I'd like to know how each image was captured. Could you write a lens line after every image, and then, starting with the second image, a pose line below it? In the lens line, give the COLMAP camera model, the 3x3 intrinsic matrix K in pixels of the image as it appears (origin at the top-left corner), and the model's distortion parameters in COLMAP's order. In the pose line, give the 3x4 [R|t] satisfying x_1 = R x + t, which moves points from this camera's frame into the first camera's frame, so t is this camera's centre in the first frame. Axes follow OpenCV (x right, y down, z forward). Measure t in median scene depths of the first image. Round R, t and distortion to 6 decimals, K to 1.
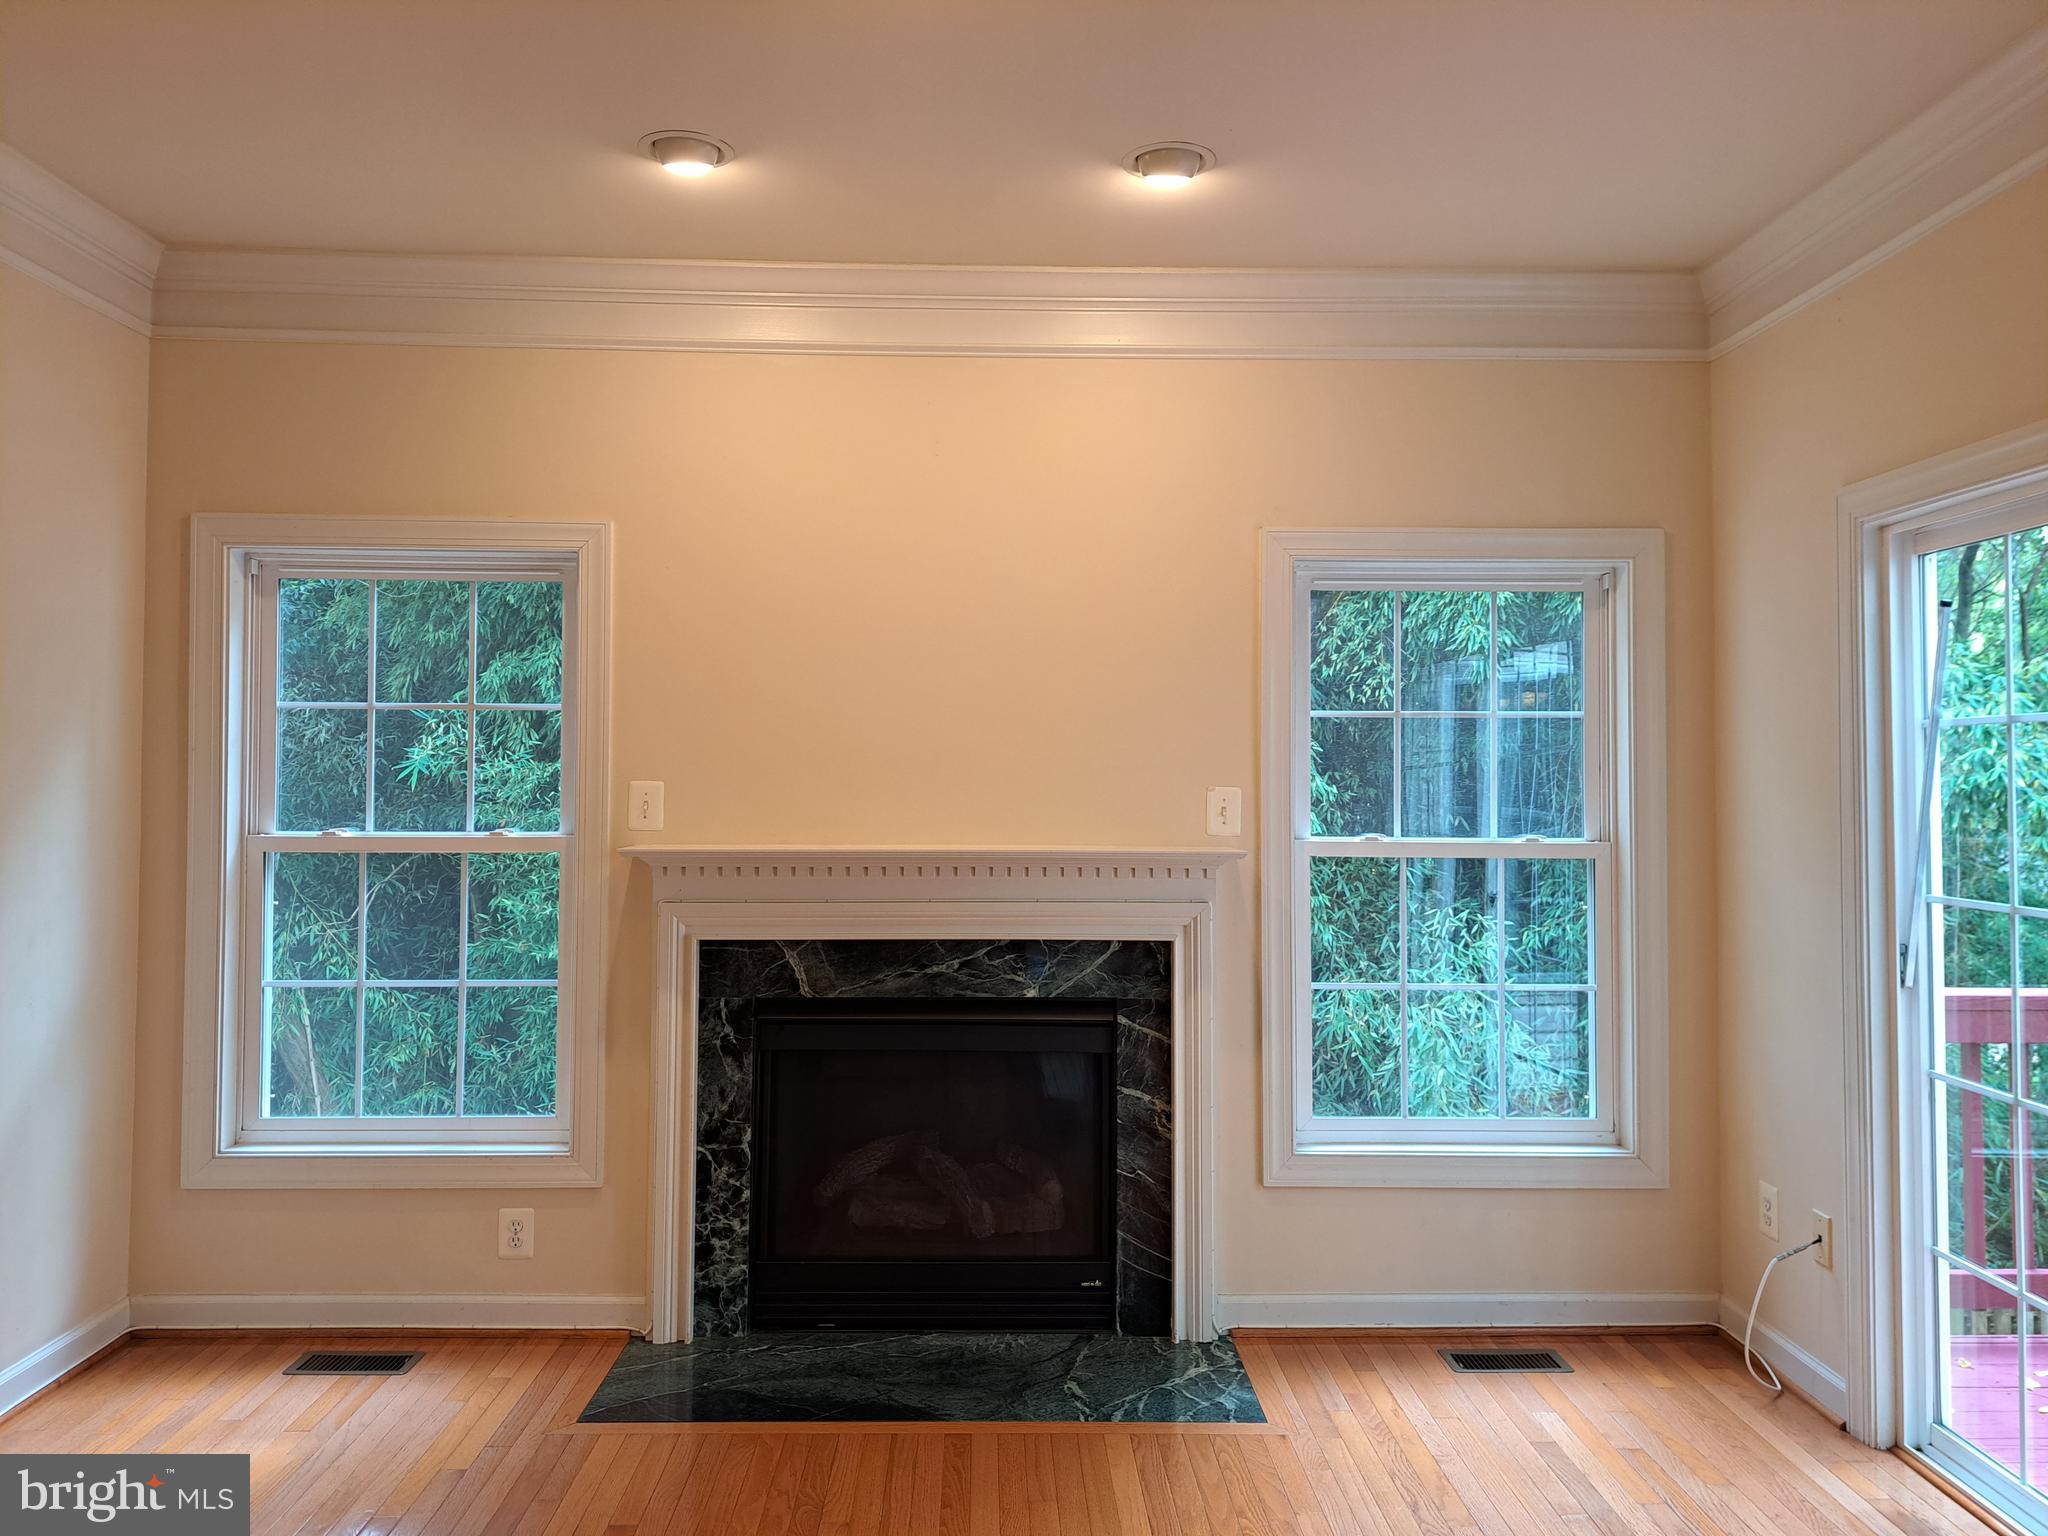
lens RADIAL K [[1503.3, 0, 1008.4], [0, 1503.3, 739.5], [0, 0, 1]] dist [0.054062, -0.065804]
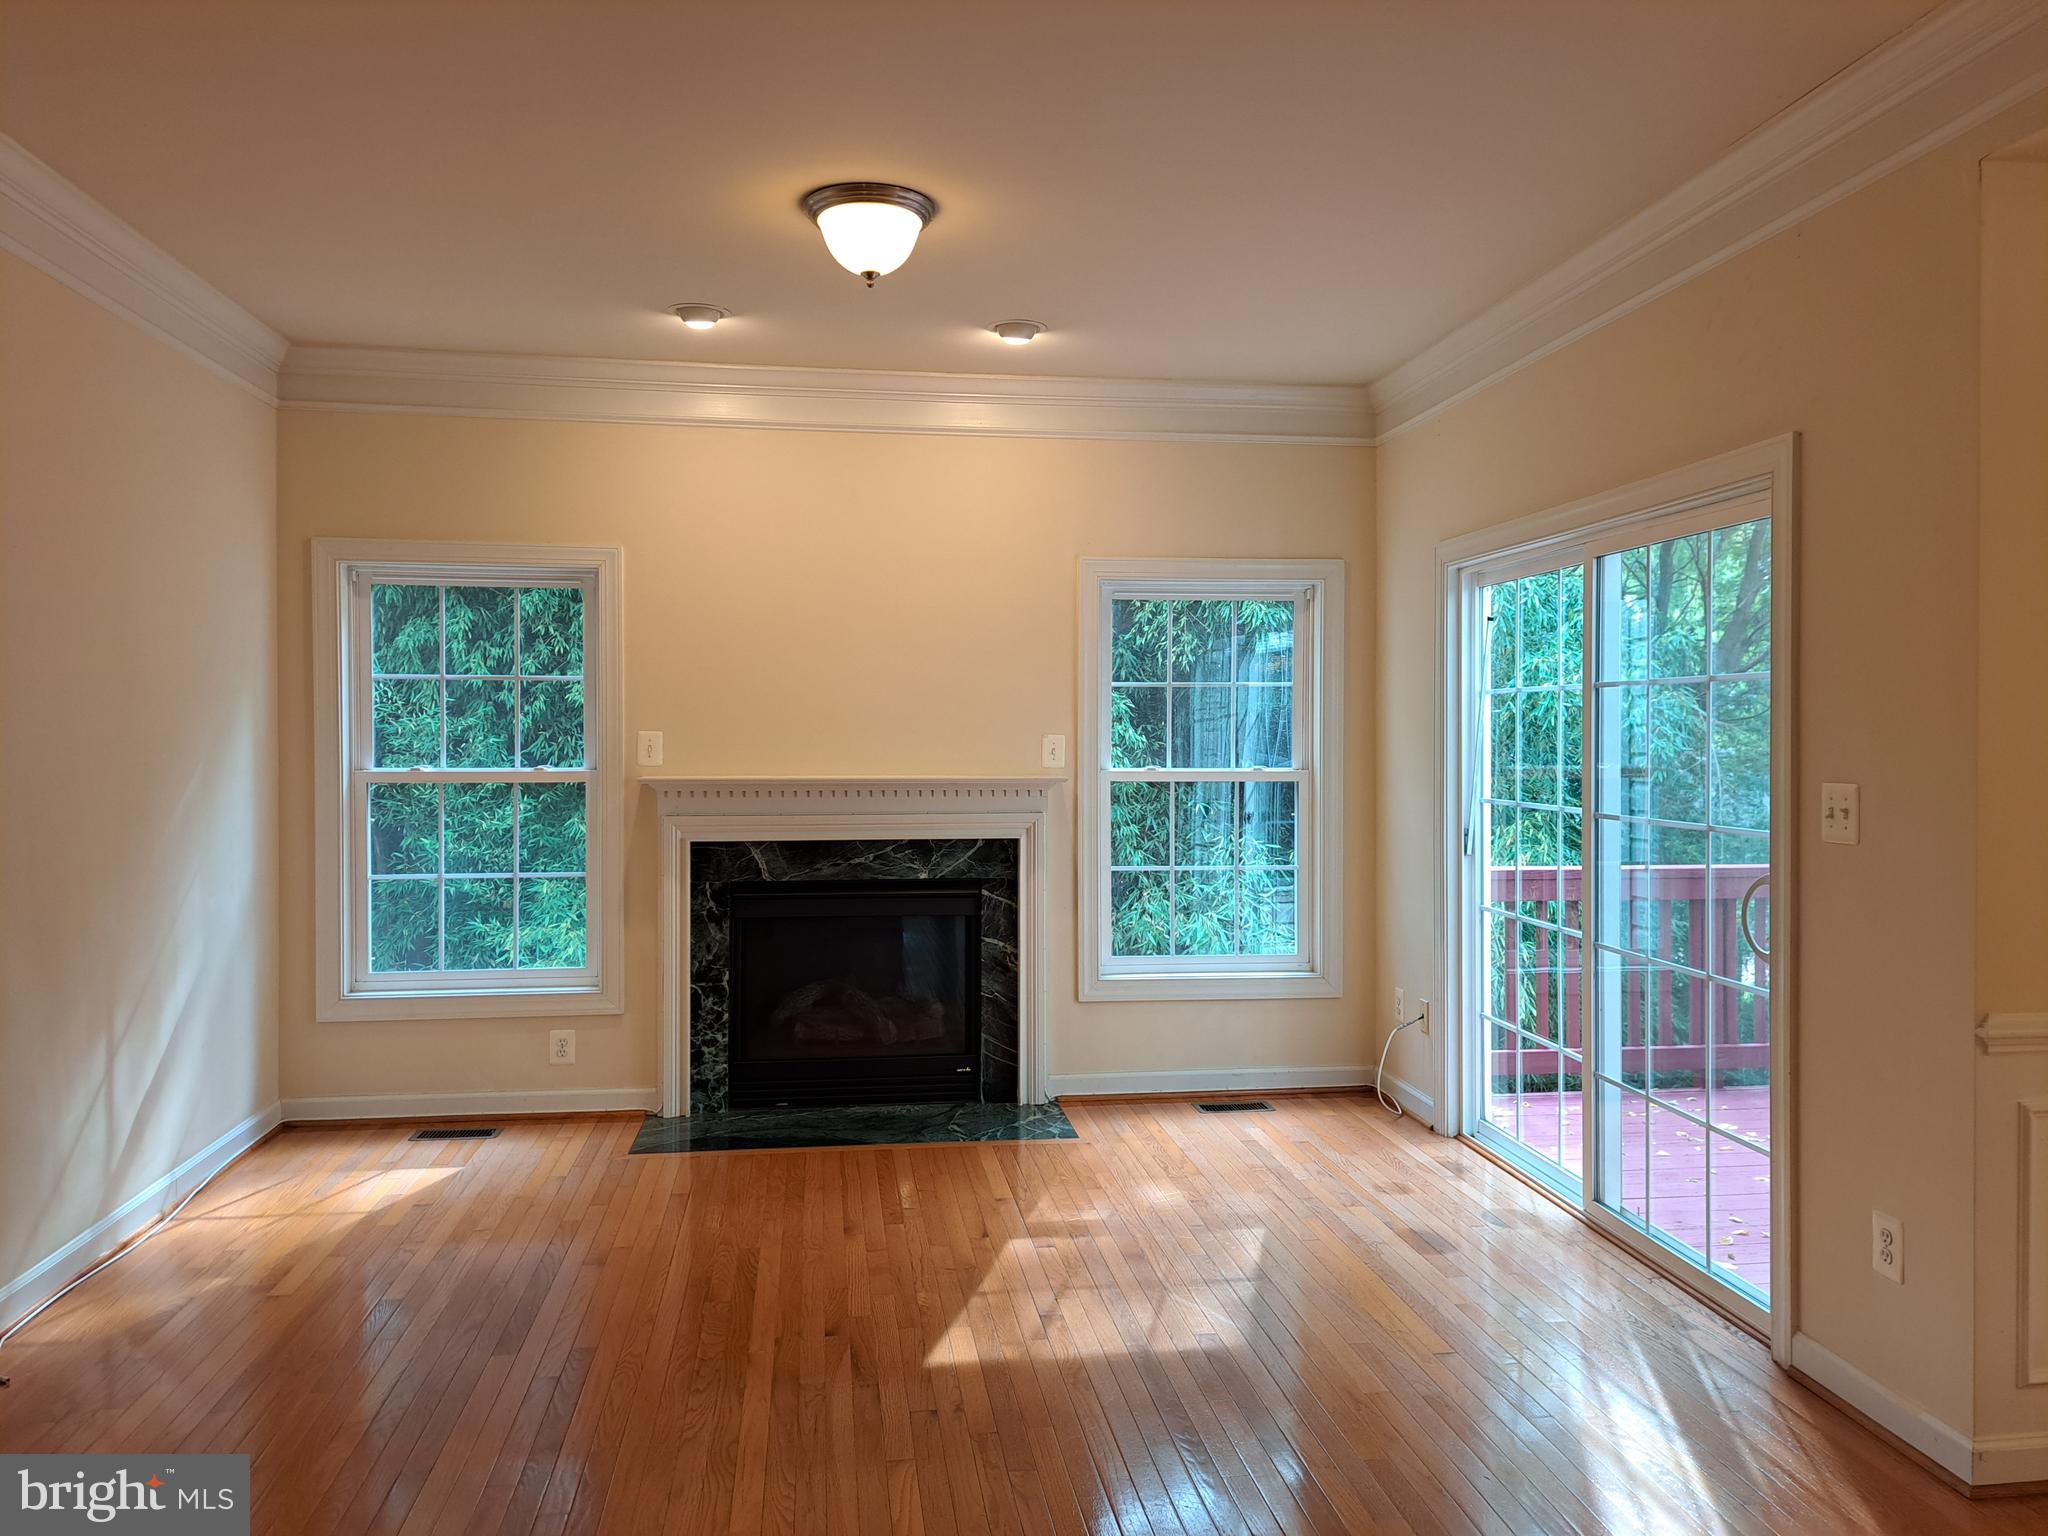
lens RADIAL K [[1460.5, 0, 1024.0], [0, 1460.5, 768.0], [0, 0, 1]] dist [0.089794, -0.100563]
pose [[0.992796, -0.006306, 0.119649, -0.056995], [0.000245, 0.998719, 0.050601, -0.007861], [-0.119814, -0.050207, 0.991526, -0.418644]]
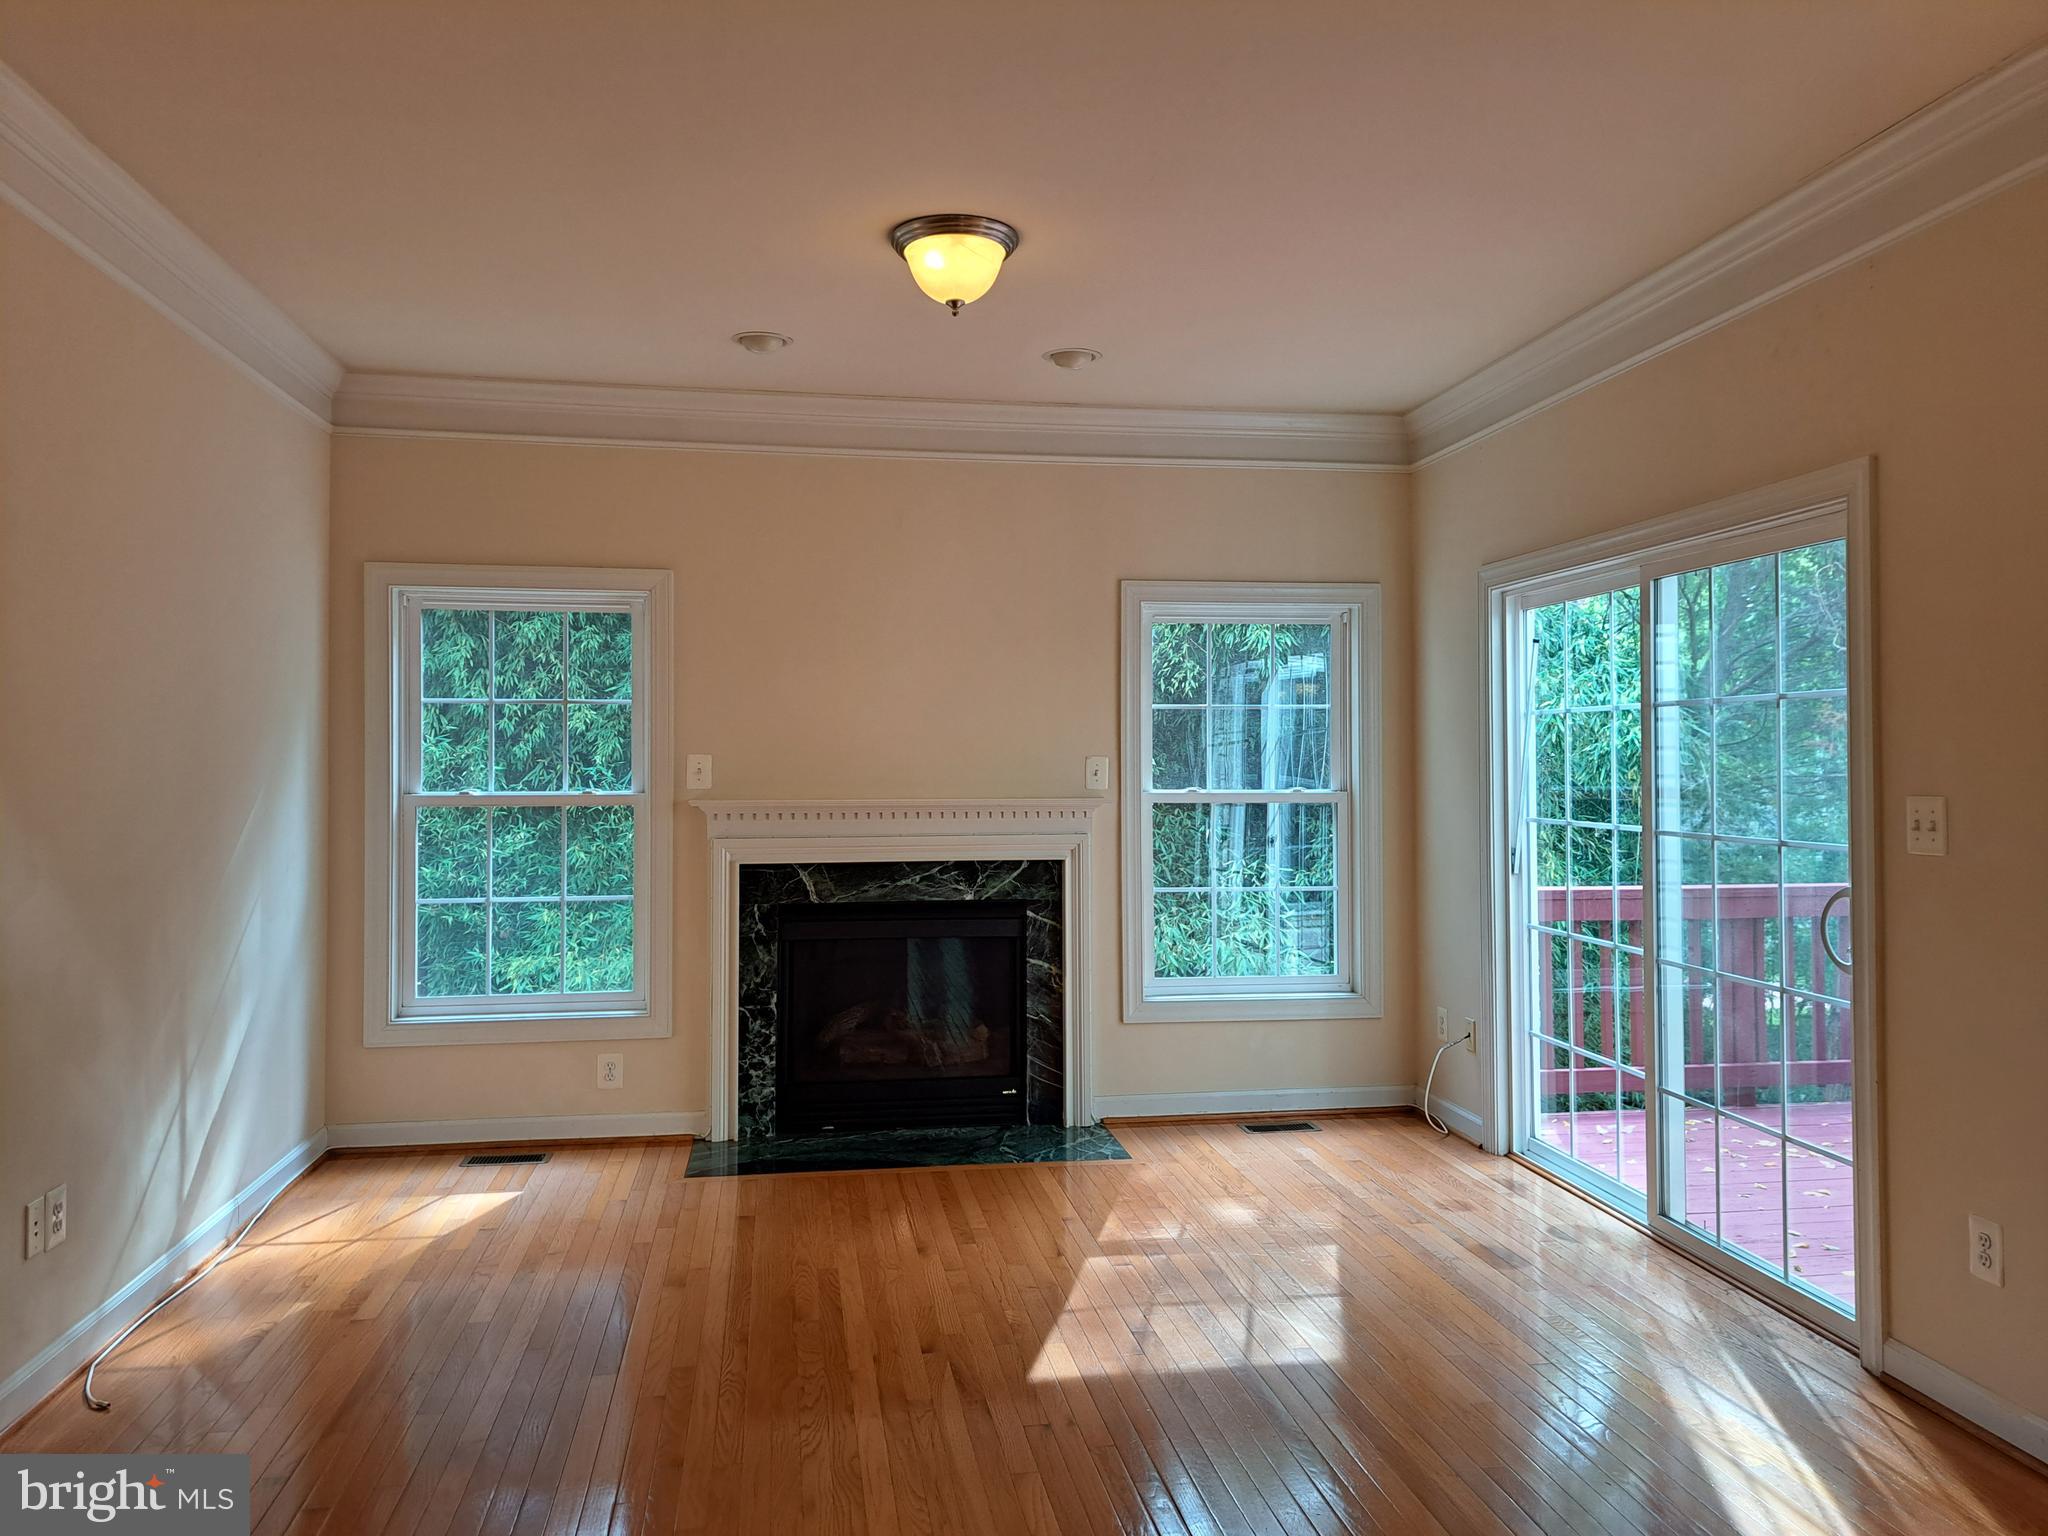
lens RADIAL K [[1464.4, 0, 1024.5], [0, 1464.4, 756.6], [0, 0, 1]] dist [0.084683, -0.088721]
pose [[0.990147, -0.005485, 0.139923, -0.131535], [0.002321, 0.999738, 0.022768, -0.000988], [-0.140011, -0.022219, 0.989901, -0.422963]]
